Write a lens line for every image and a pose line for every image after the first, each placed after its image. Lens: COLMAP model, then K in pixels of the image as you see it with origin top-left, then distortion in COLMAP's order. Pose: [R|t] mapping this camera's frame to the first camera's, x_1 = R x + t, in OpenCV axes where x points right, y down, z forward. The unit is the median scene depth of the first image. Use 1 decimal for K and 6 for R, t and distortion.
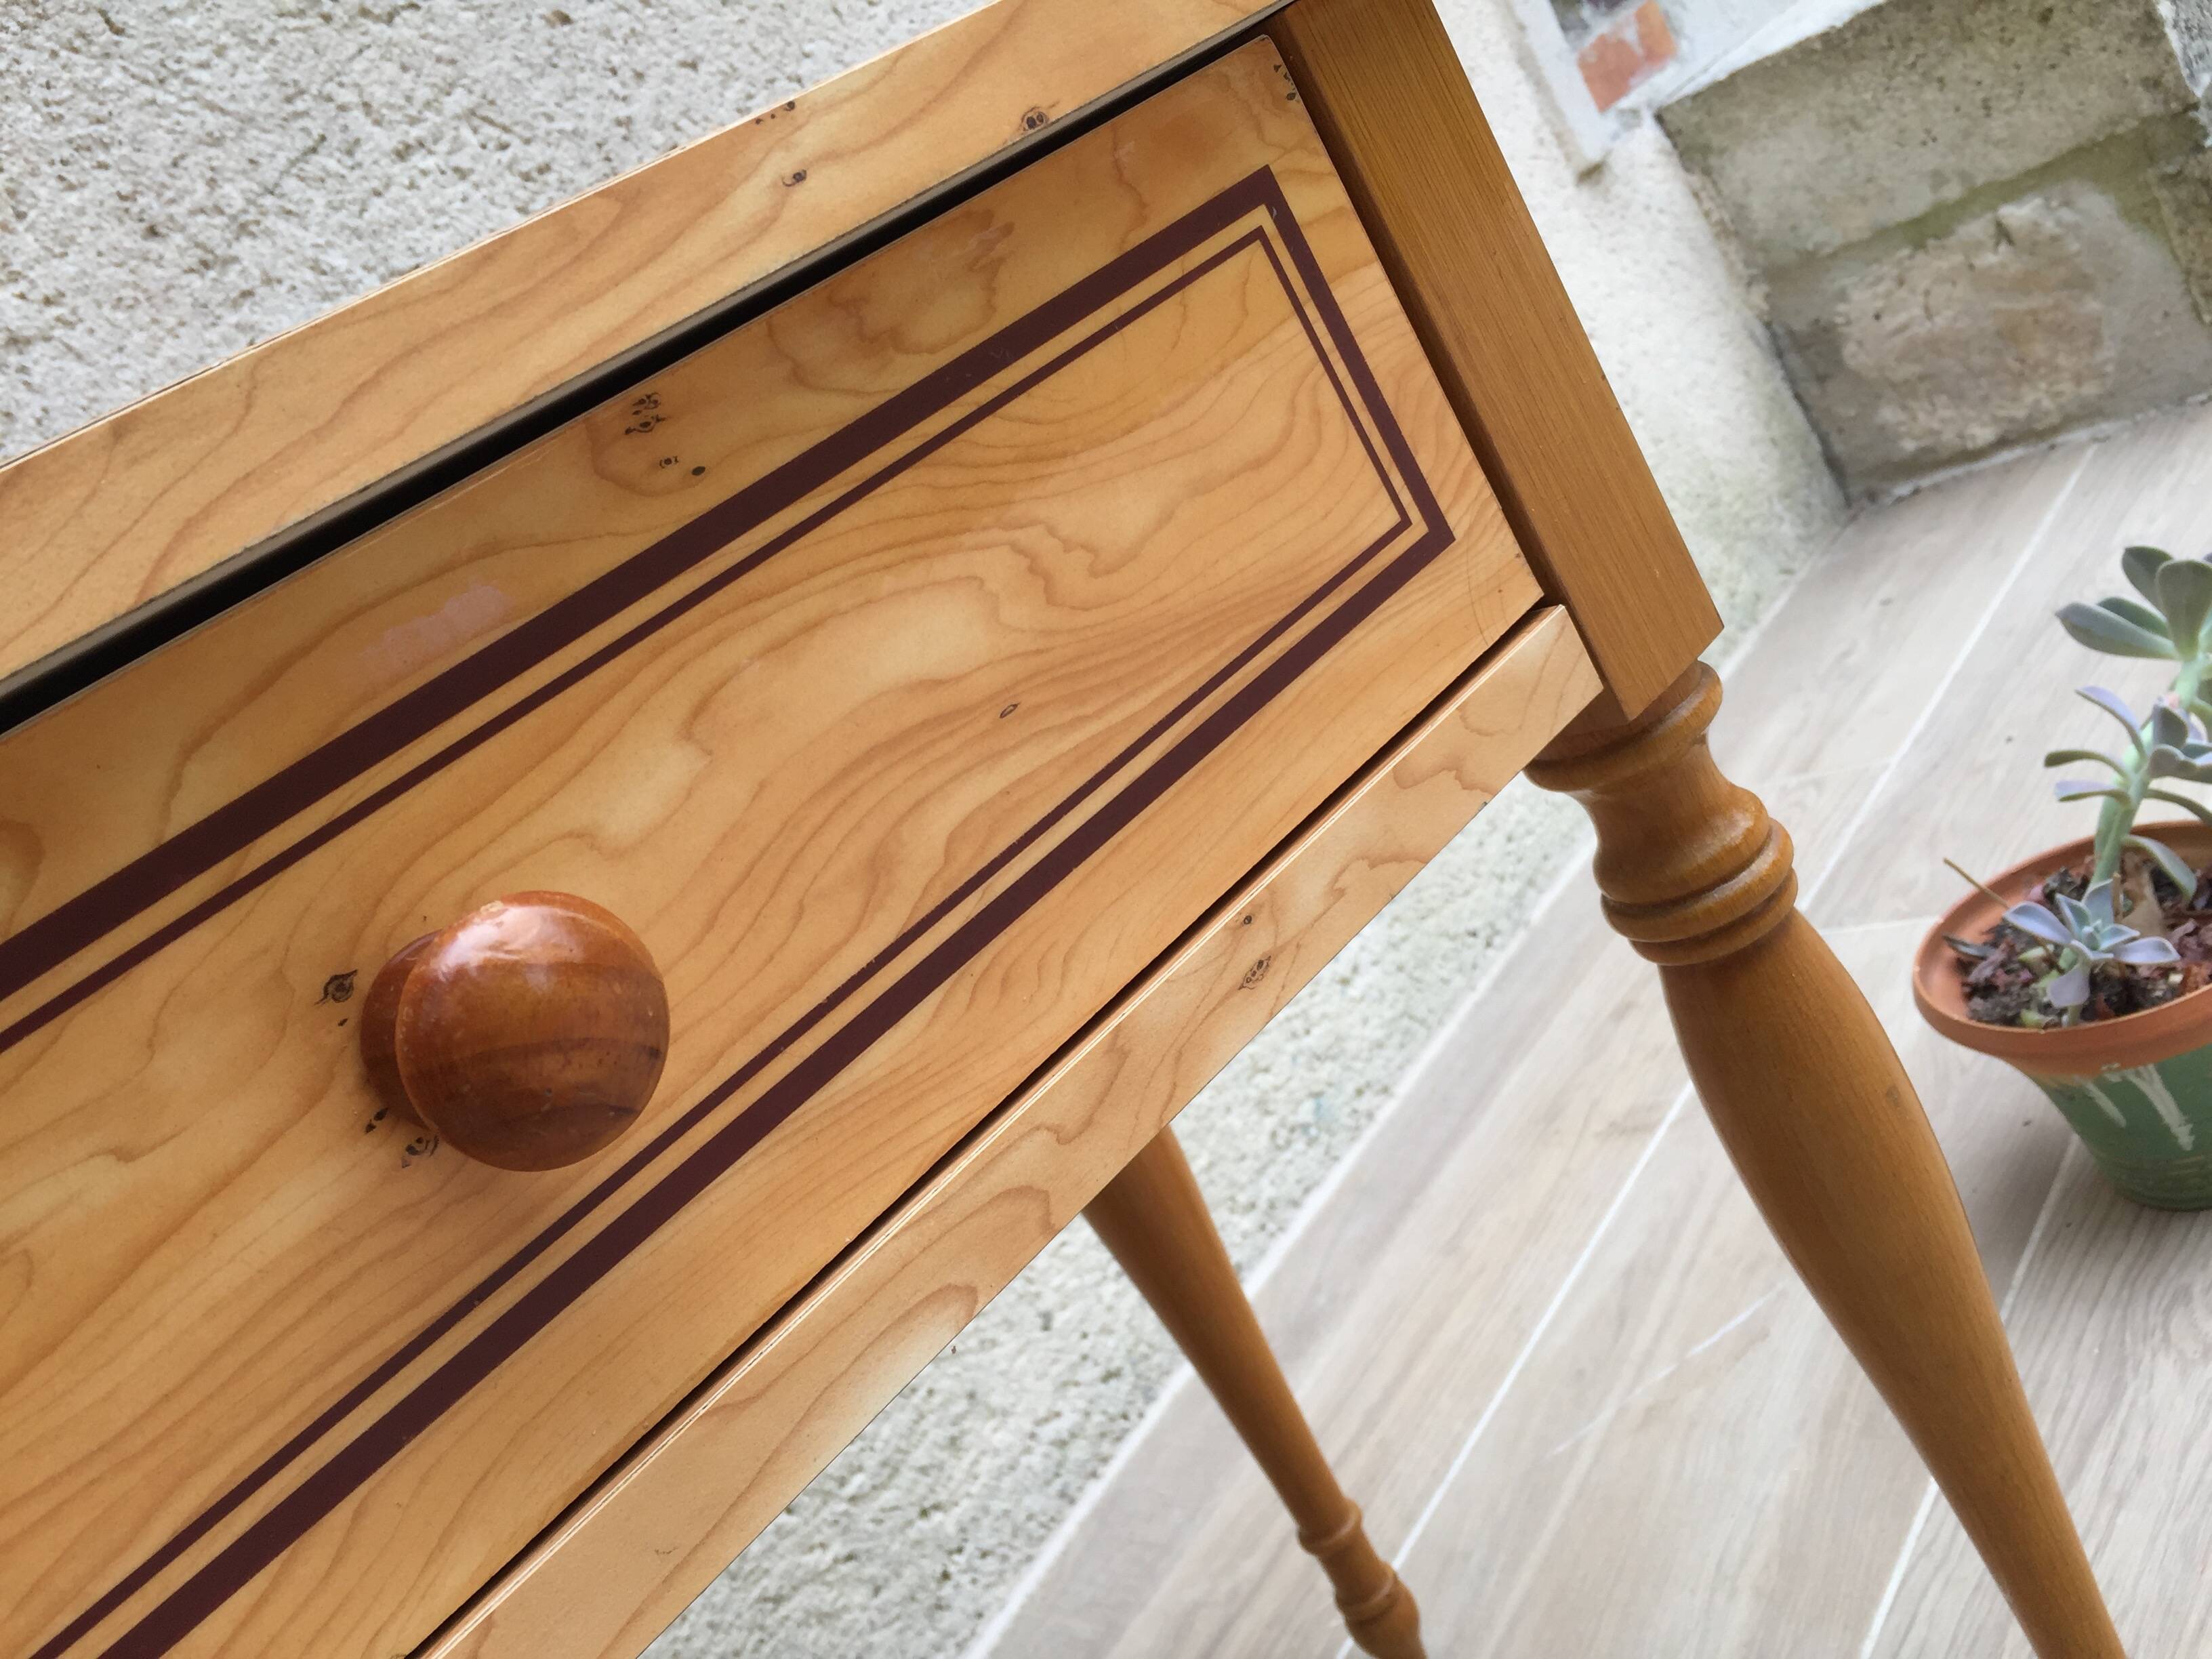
lens RADIAL K [[1919.2, 0, 1116.3], [0, 1919.2, 828.4], [0, 0, 1]] dist [0.079571, -0.127891]
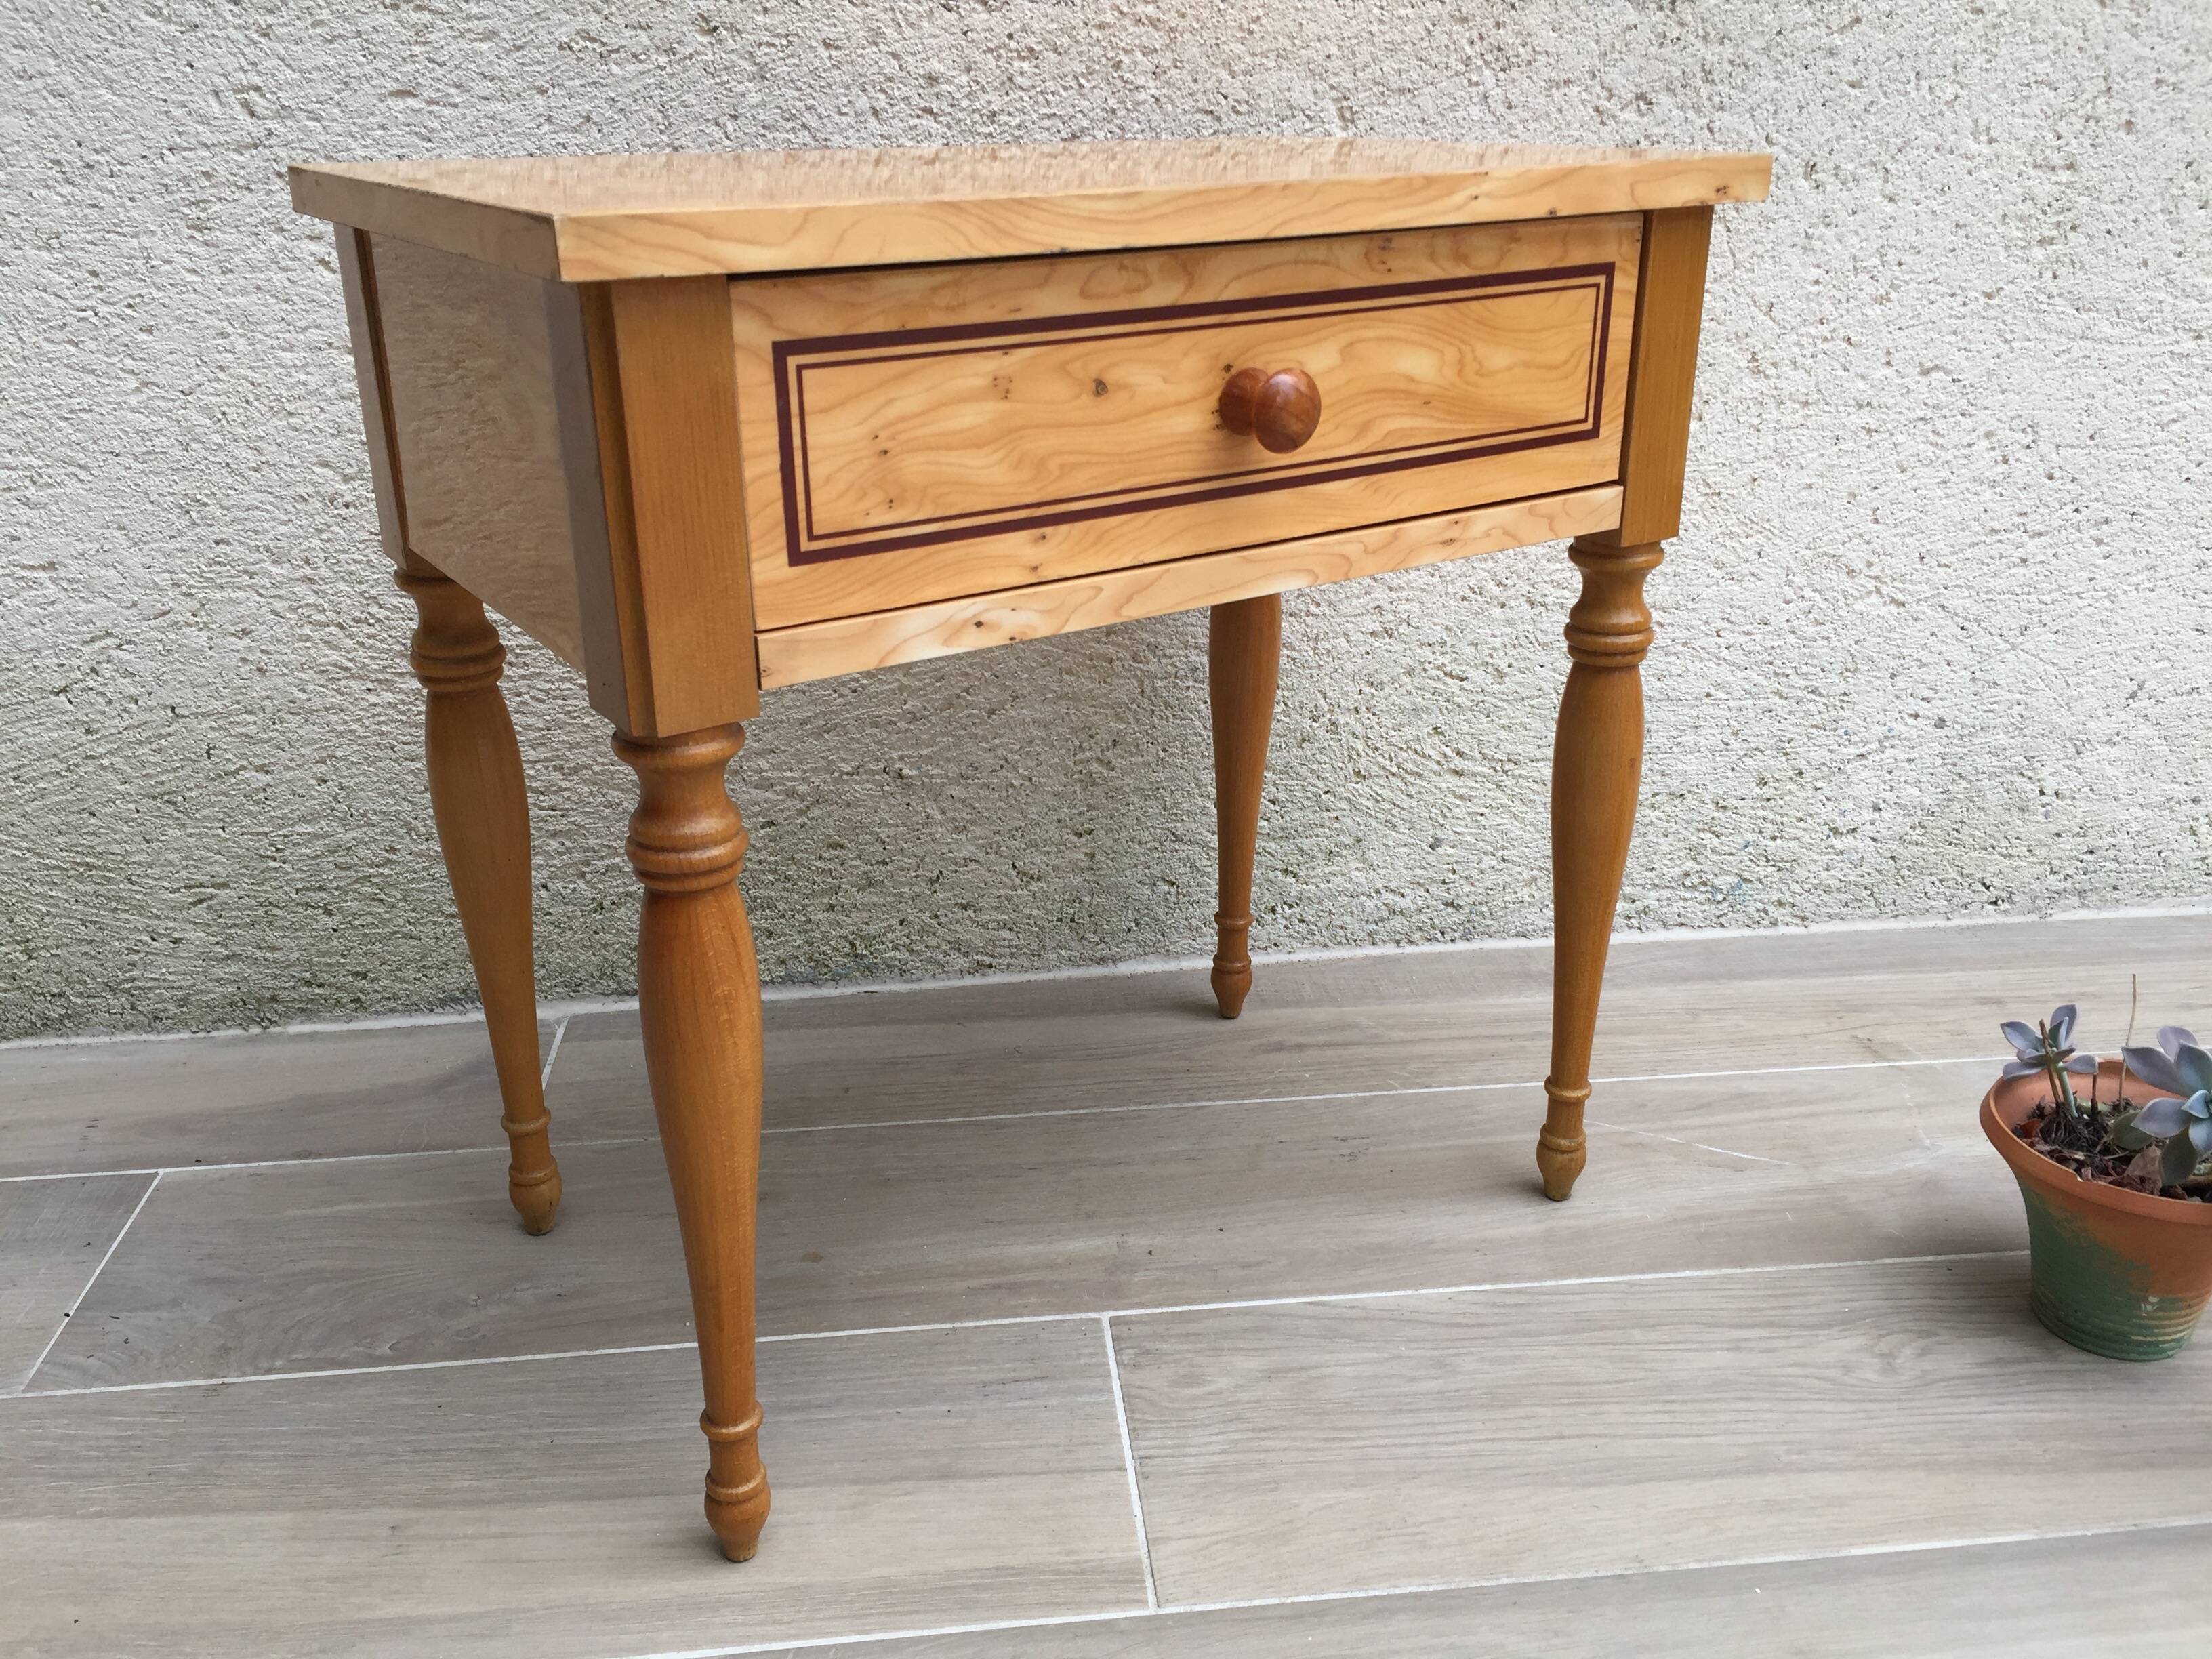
lens RADIAL K [[1919.2, 0, 1117.3], [0, 1919.2, 832.3], [0, 0, 1]] dist [0.079571, -0.127891]
pose [[0.638325, 0.672034, -0.375382, 0.433664], [-0.541005, 0.738571, 0.402277, -0.250844], [0.547589, -0.053700, 0.835022, -0.414701]]
